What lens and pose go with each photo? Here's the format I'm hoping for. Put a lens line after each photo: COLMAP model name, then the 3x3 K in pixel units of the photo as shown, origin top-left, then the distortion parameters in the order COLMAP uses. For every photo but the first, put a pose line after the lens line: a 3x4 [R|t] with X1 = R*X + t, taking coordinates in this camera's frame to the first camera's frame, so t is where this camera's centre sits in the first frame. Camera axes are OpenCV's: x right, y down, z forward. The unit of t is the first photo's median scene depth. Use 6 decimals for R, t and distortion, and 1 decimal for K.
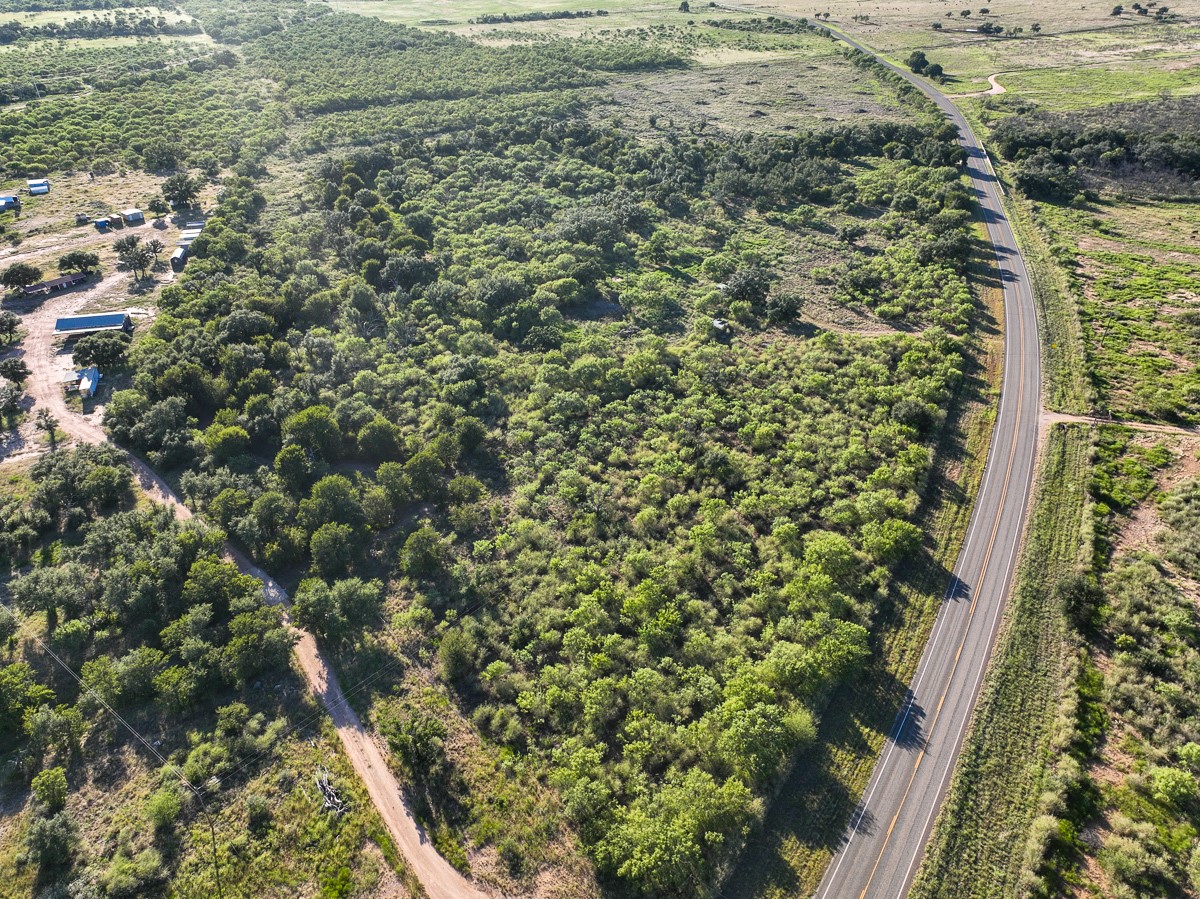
lens RADIAL K [[850.0, 0, 596.9], [0, 850.0, 449.6], [0, 0, 1]] dist [-0.007095, 0.026967]
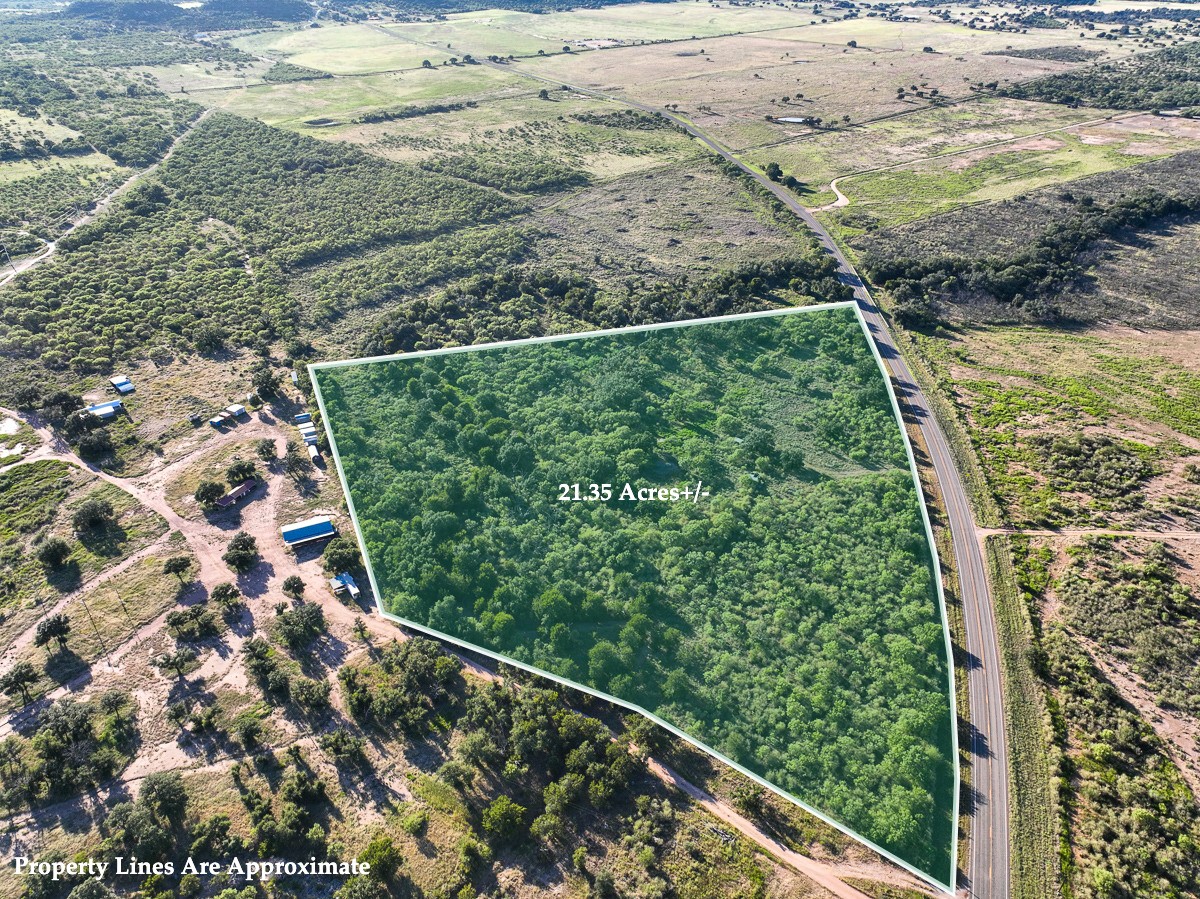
lens RADIAL K [[850.0, 0, 600.0], [0, 850.0, 447.8], [0, 0, 1]] dist [-0.007095, 0.026967]
pose [[0.975745, -0.112254, 0.187940, -0.479814], [0.115468, 0.993292, -0.006205, -0.273533], [-0.185983, 0.027755, 0.982161, -0.488478]]
